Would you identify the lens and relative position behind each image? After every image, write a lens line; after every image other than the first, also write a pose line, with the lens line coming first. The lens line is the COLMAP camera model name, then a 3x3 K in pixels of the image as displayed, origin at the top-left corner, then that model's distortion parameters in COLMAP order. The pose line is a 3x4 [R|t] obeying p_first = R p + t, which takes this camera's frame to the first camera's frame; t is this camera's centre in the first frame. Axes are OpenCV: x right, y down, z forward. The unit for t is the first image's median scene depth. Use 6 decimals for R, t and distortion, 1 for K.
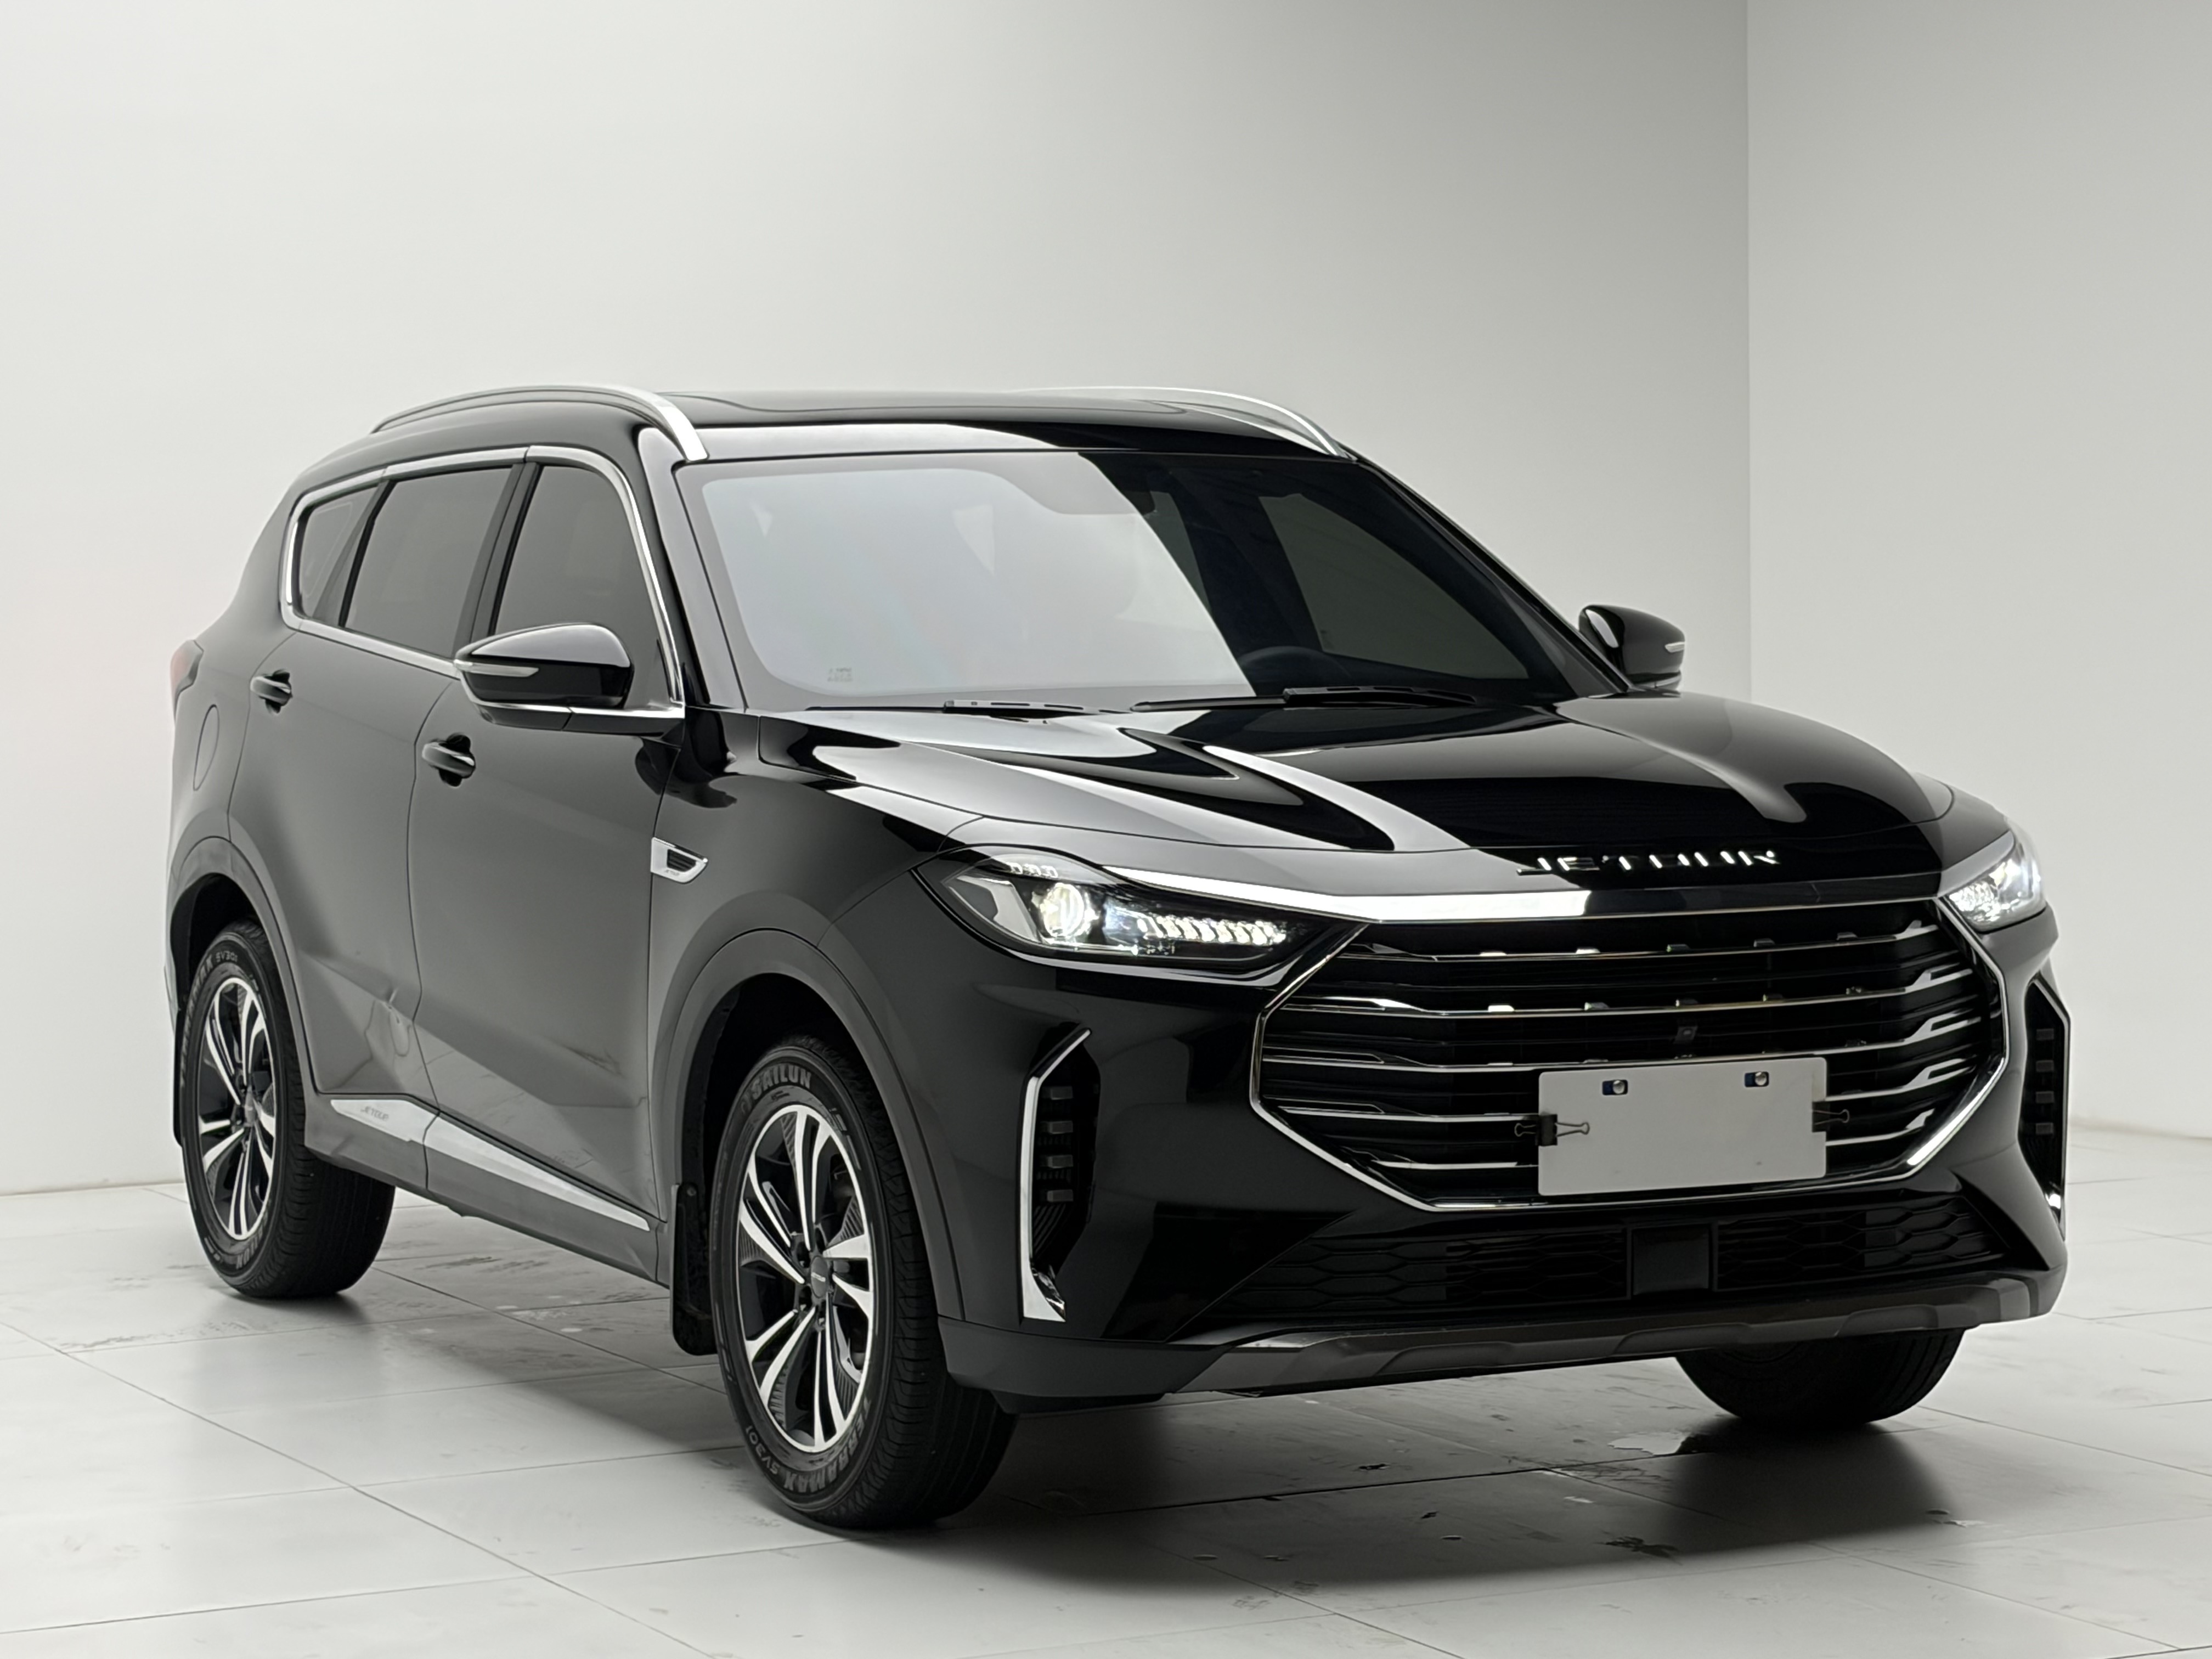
lens RADIAL K [[5111.5, 0, 1083.8], [0, 5111.5, 817.5], [0, 0, 1]] dist [0.348638, 0.000000]
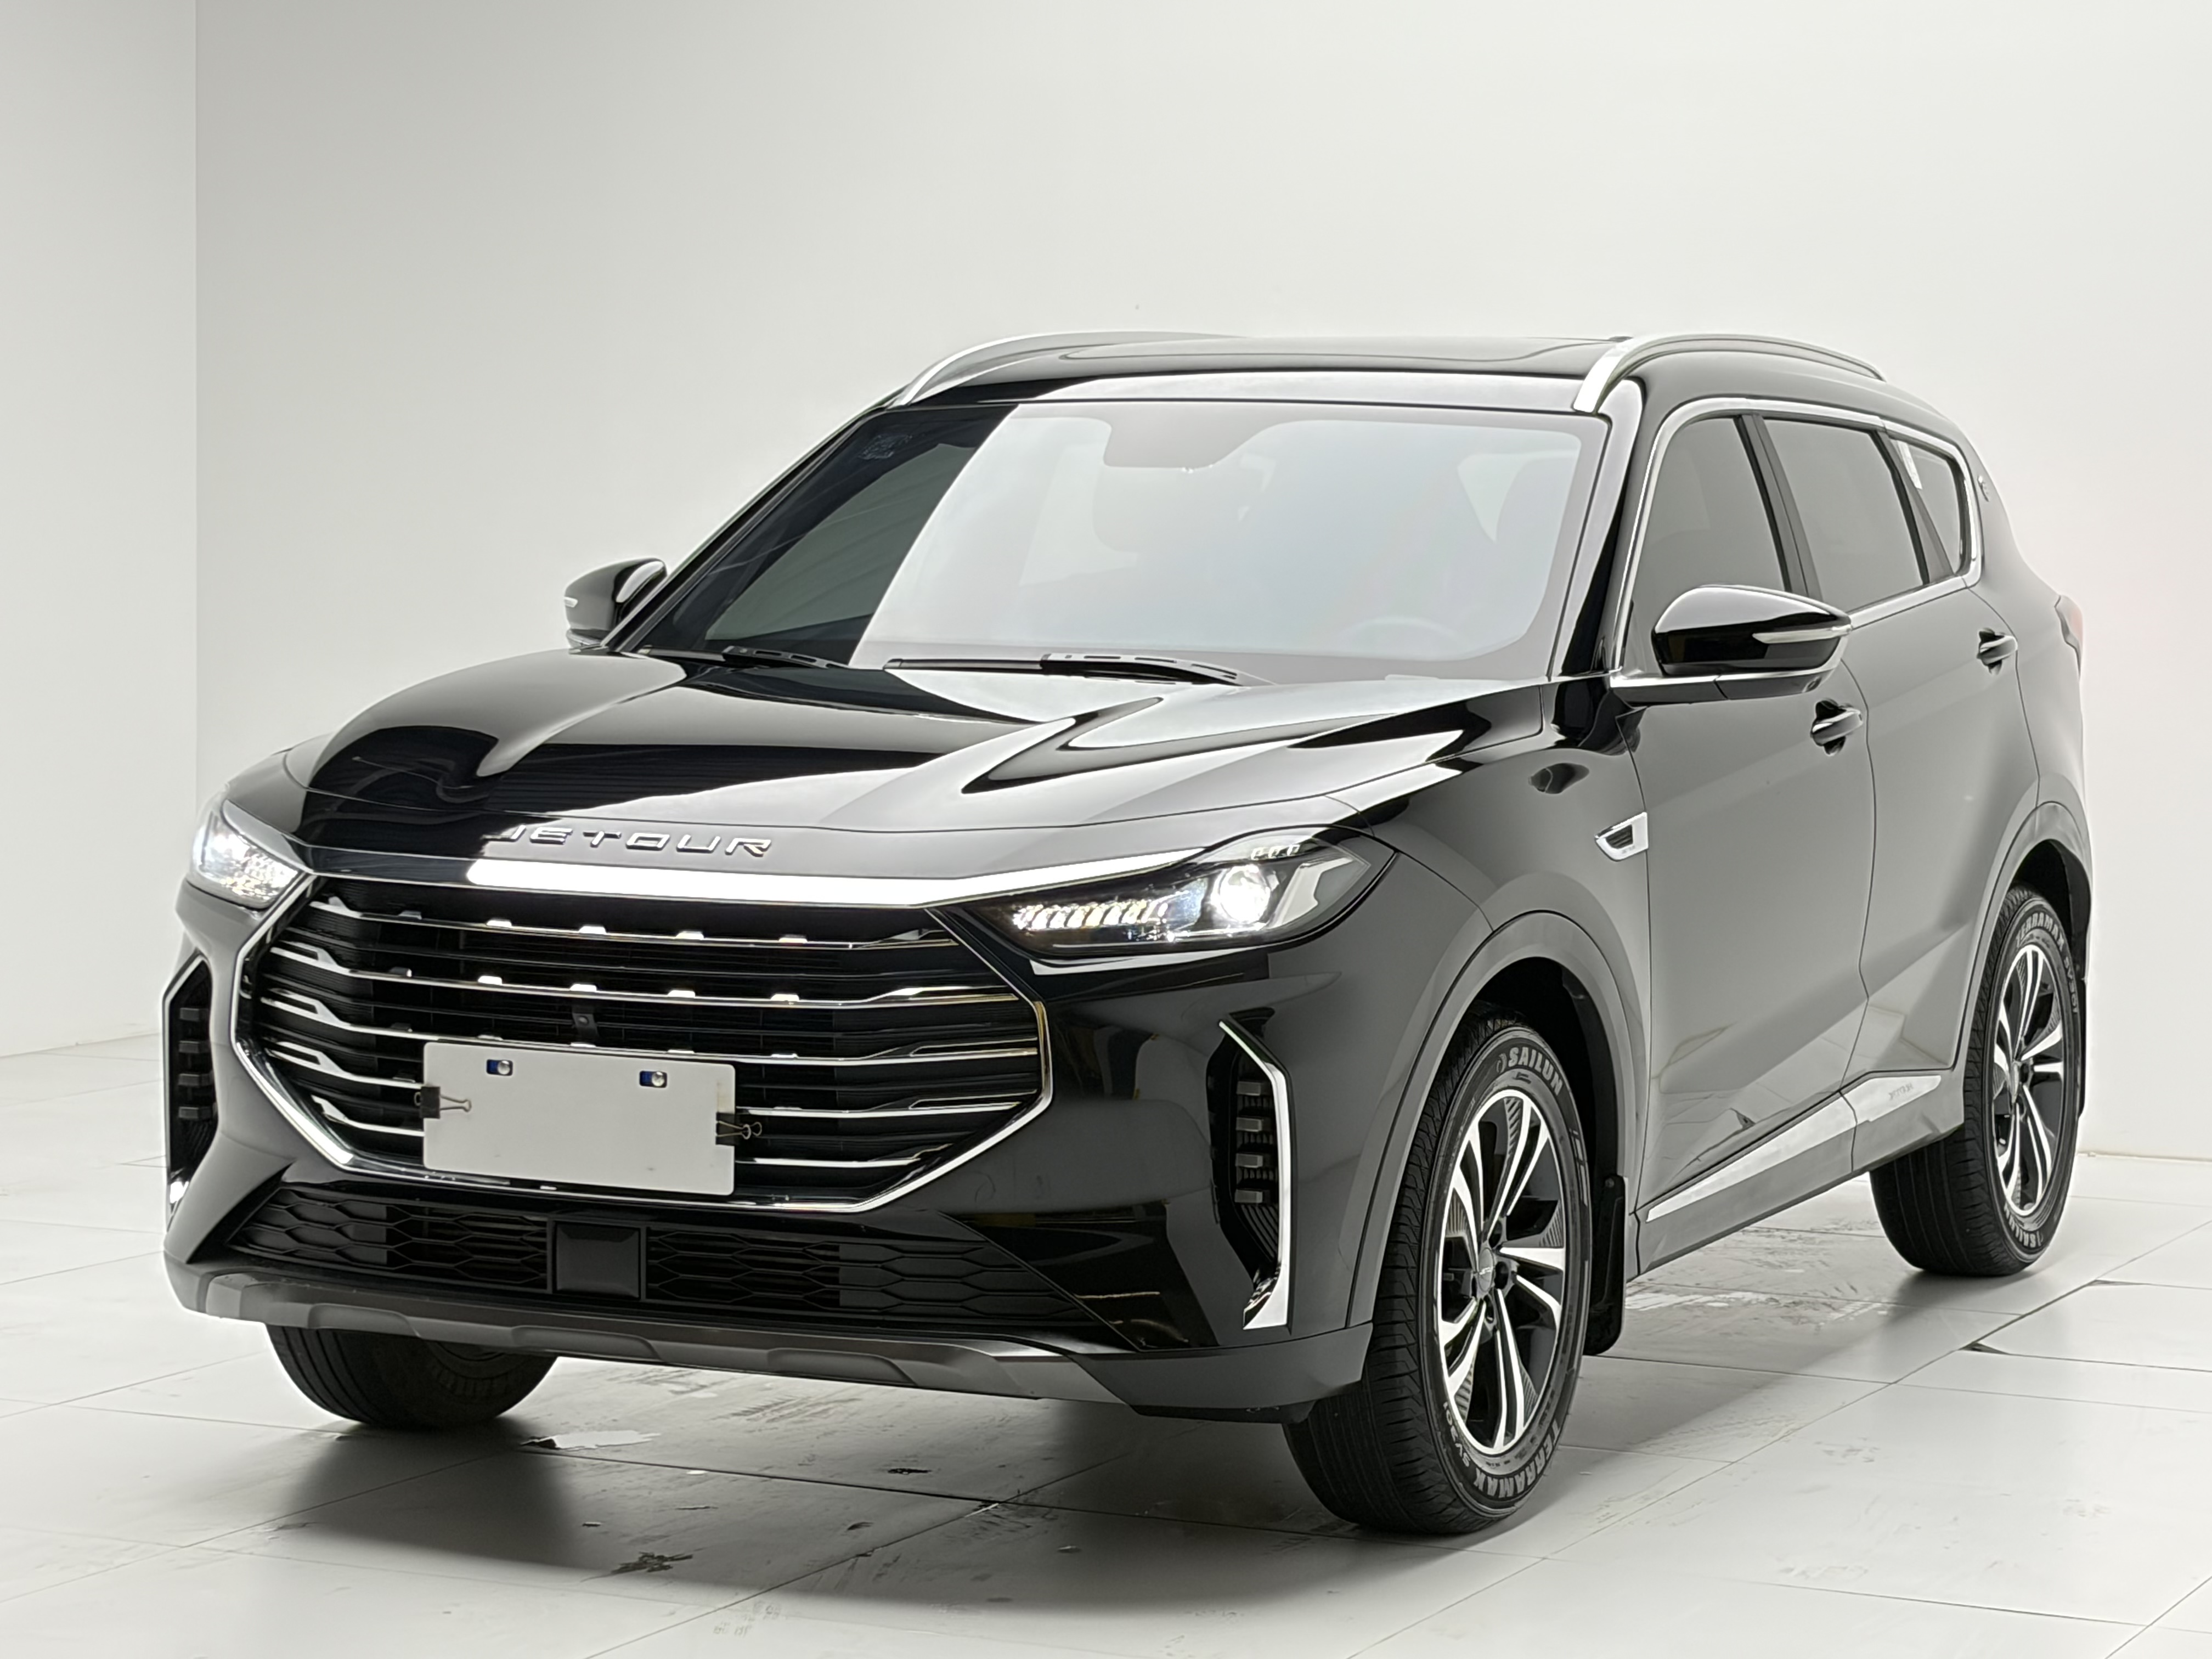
lens RADIAL K [[5111.5, 0, 979.4], [0, 5111.5, 903.4], [0, 0, 1]] dist [0.348638, 0.000000]
pose [[0.609817, 0.084310, -0.788045, 0.897890], [-0.064594, 0.996305, 0.056606, -0.037152], [0.789906, 0.016383, 0.613010, 0.480308]]
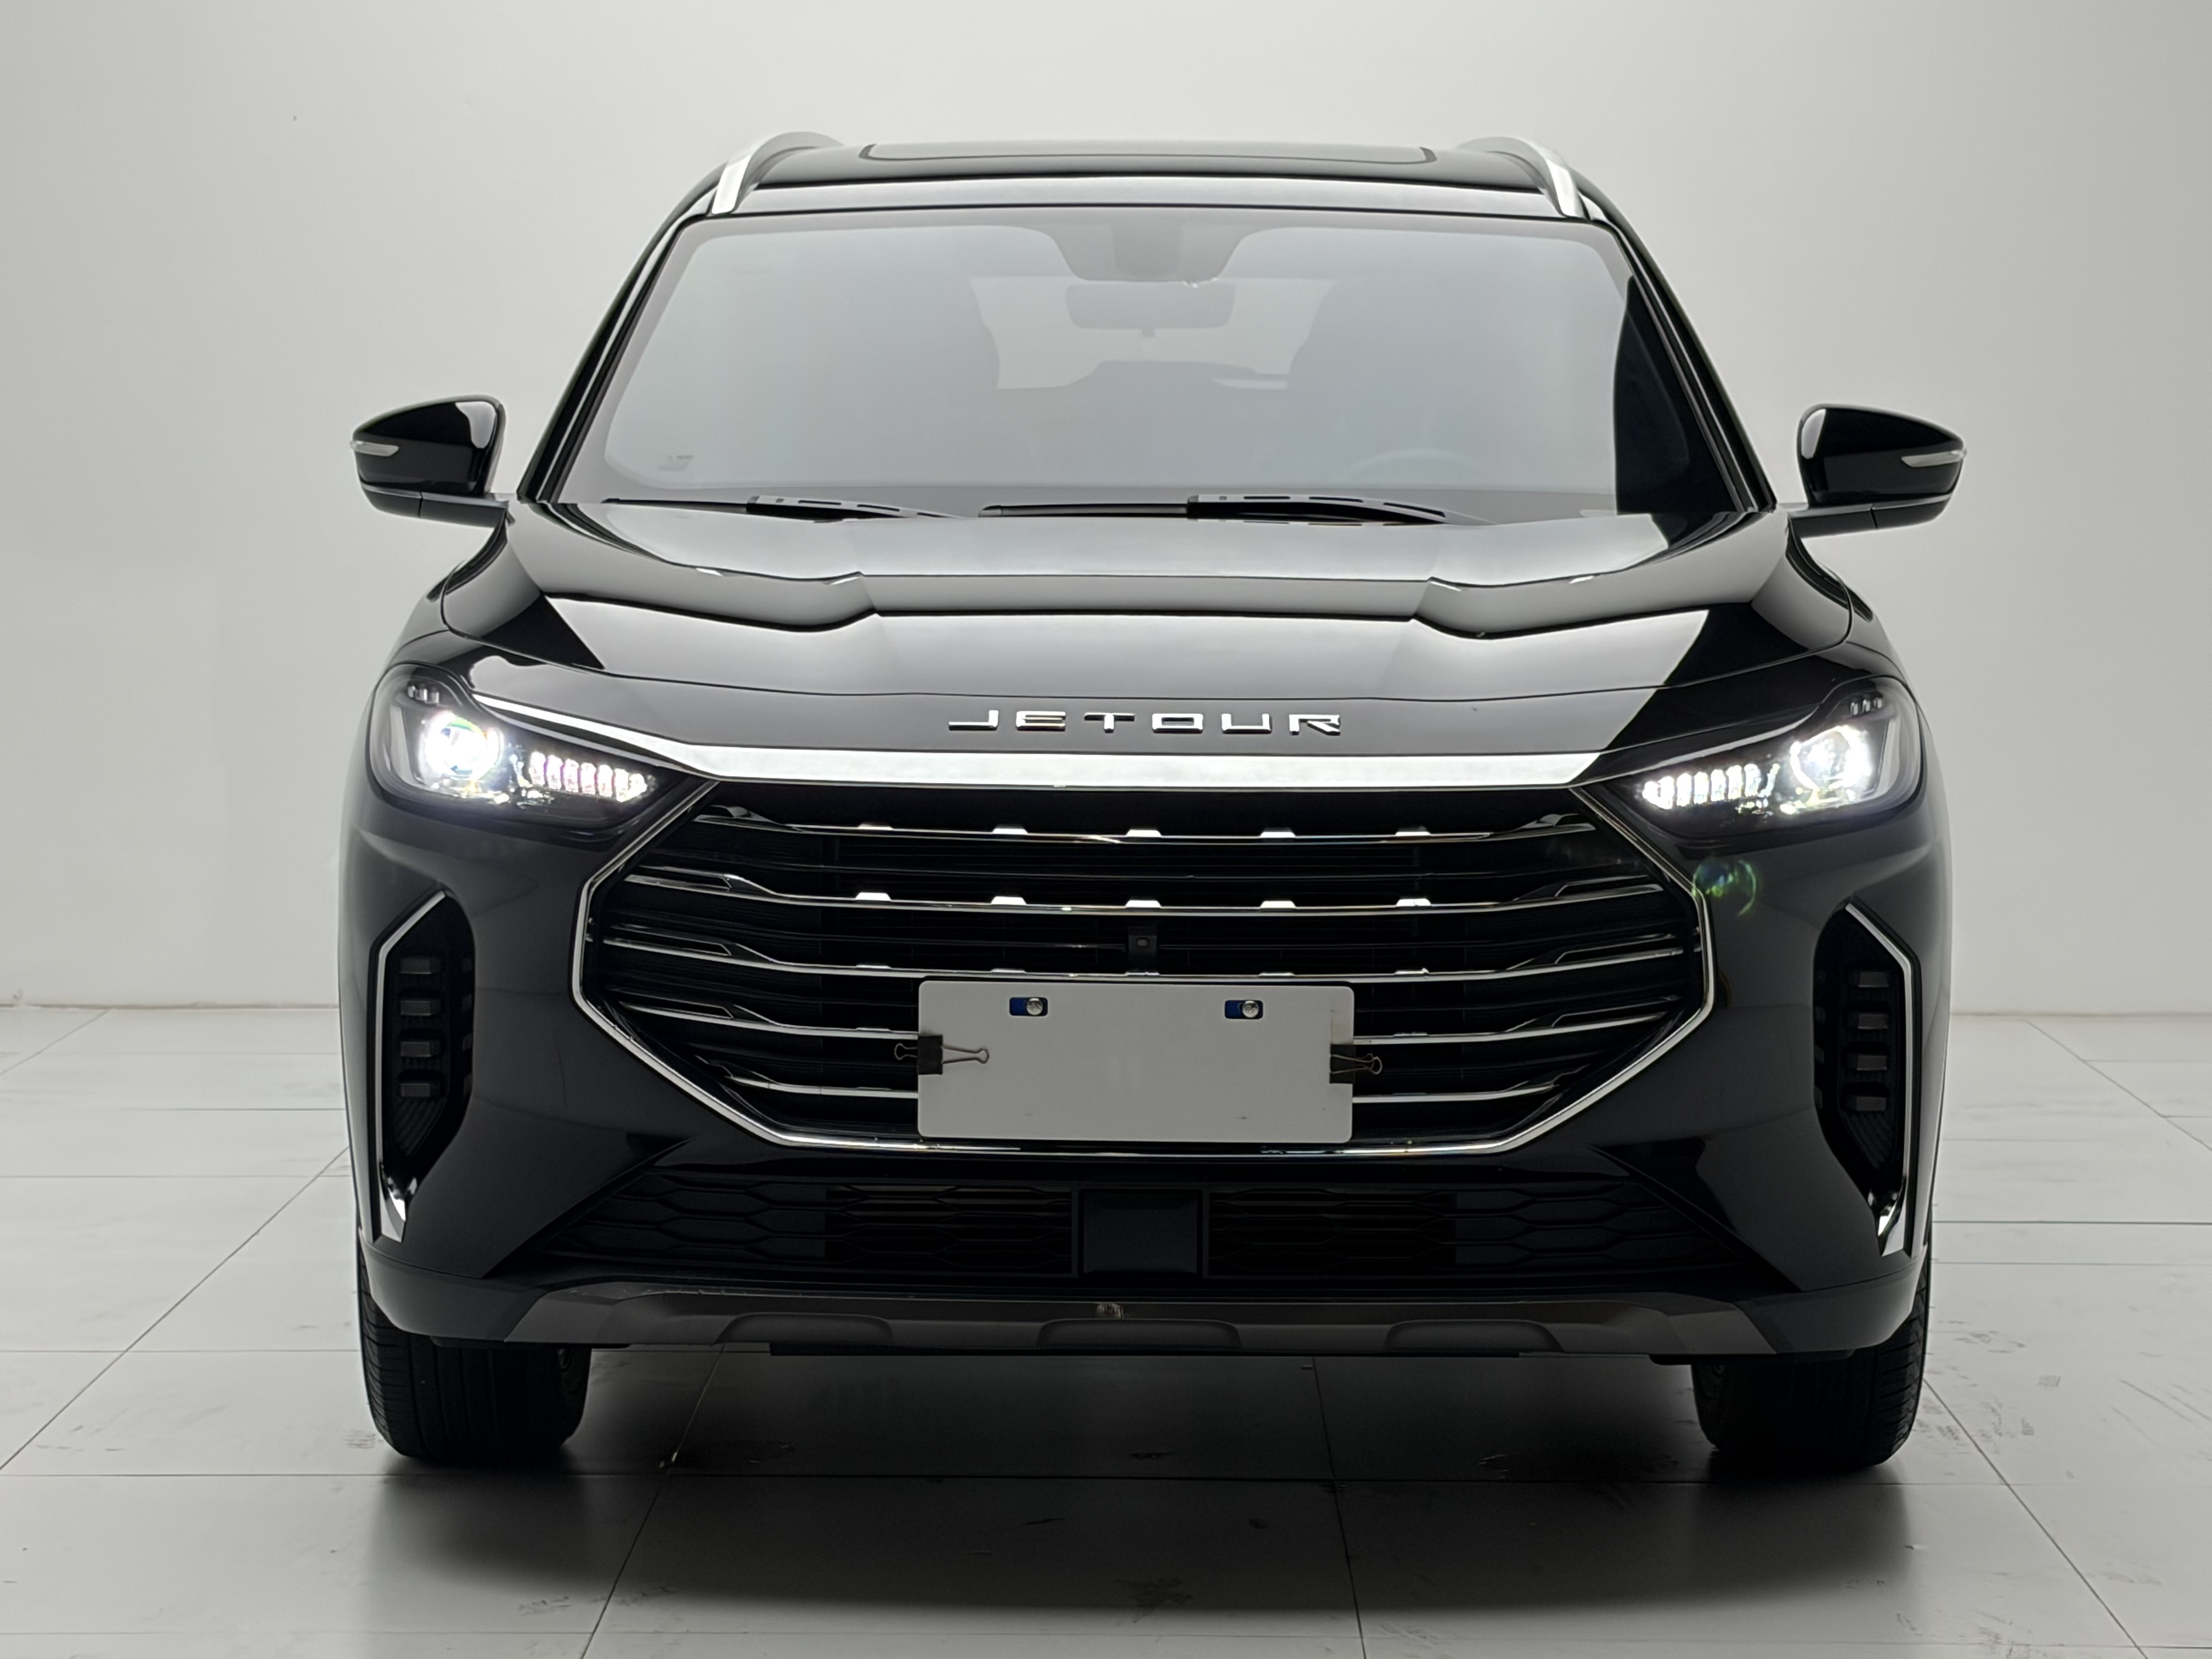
lens RADIAL K [[5111.5, 0, 1093.6], [0, 5111.5, 829.5], [0, 0, 1]] dist [0.348638, 0.000000]
pose [[0.888886, 0.057057, -0.454561, 0.459384], [-0.040841, 0.998133, 0.045423, -0.009894], [0.456304, -0.021811, 0.889556, 0.310294]]
